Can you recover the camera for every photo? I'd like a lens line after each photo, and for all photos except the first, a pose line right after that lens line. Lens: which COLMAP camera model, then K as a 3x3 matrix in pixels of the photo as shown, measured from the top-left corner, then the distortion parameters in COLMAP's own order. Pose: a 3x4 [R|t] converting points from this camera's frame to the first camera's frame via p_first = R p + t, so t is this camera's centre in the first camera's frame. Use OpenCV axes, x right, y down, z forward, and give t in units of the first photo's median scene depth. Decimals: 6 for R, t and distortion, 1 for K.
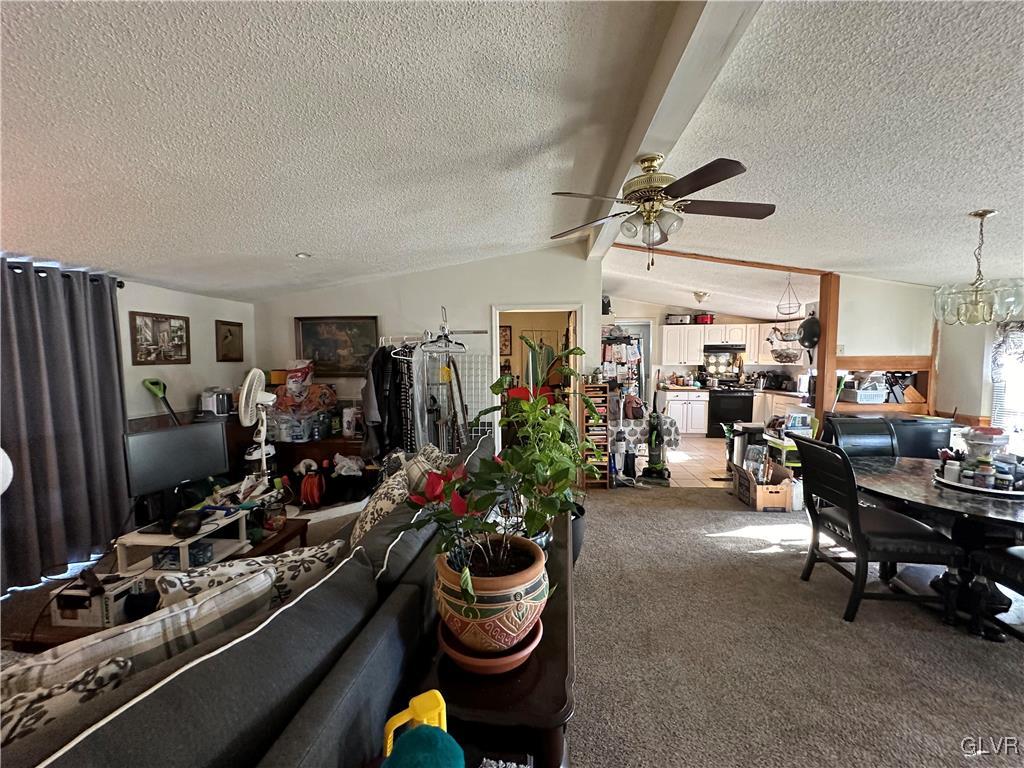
lens RADIAL K [[411.9, 0, 510.7], [0, 411.9, 385.7], [0, 0, 1]] dist [0.013544, 0.000128]
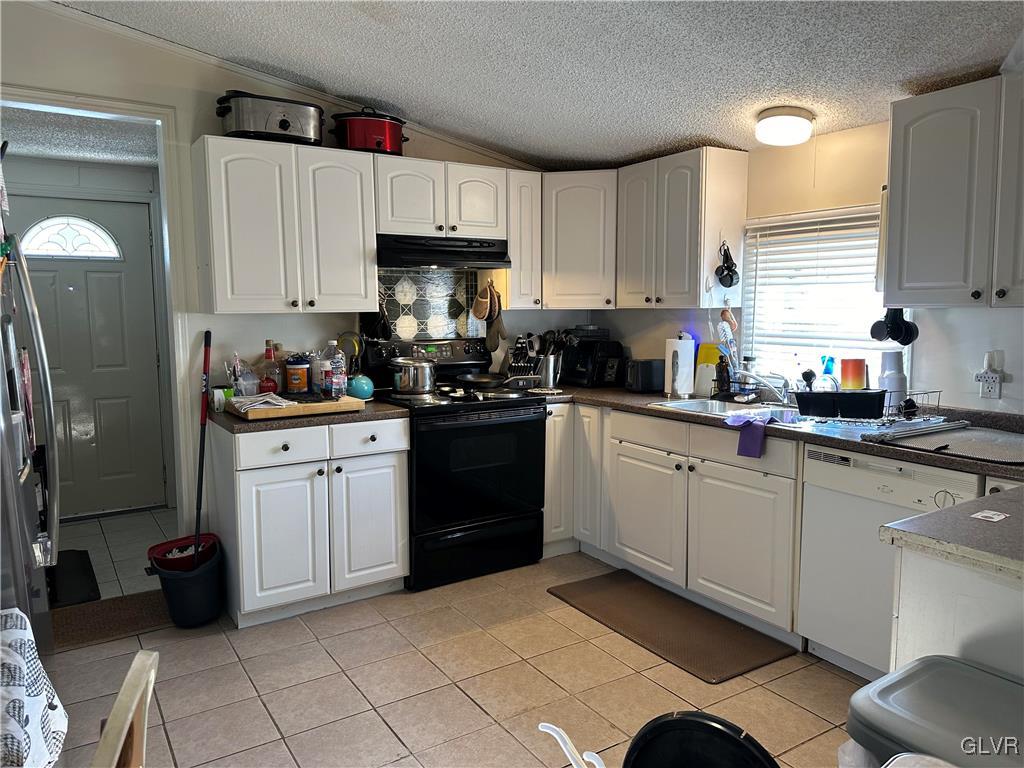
lens RADIAL K [[725.8, 0, 515.1], [0, 725.8, 379.9], [0, 0, 1]] dist [0.062438, -0.026666]
pose [[0.792037, -0.063123, 0.607200, 0.252746], [0.043683, 0.997950, 0.046763, -0.024807], [-0.608908, -0.010513, 0.793171, 0.583478]]
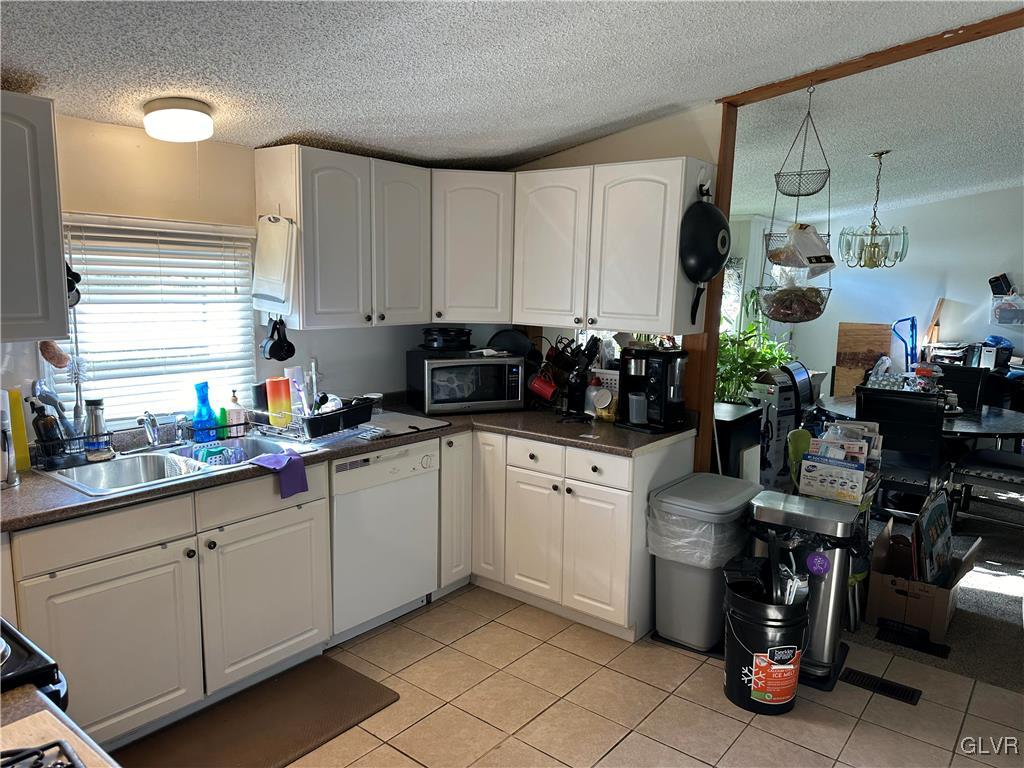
lens RADIAL K [[725.8, 0, 514.0], [0, 725.8, 387.3], [0, 0, 1]] dist [0.062438, -0.026666]
pose [[-0.822300, -0.101164, 0.559990, 0.291549], [0.020244, 0.978248, 0.206449, -0.084451], [-0.568694, 0.181100, -0.802365, 1.019224]]
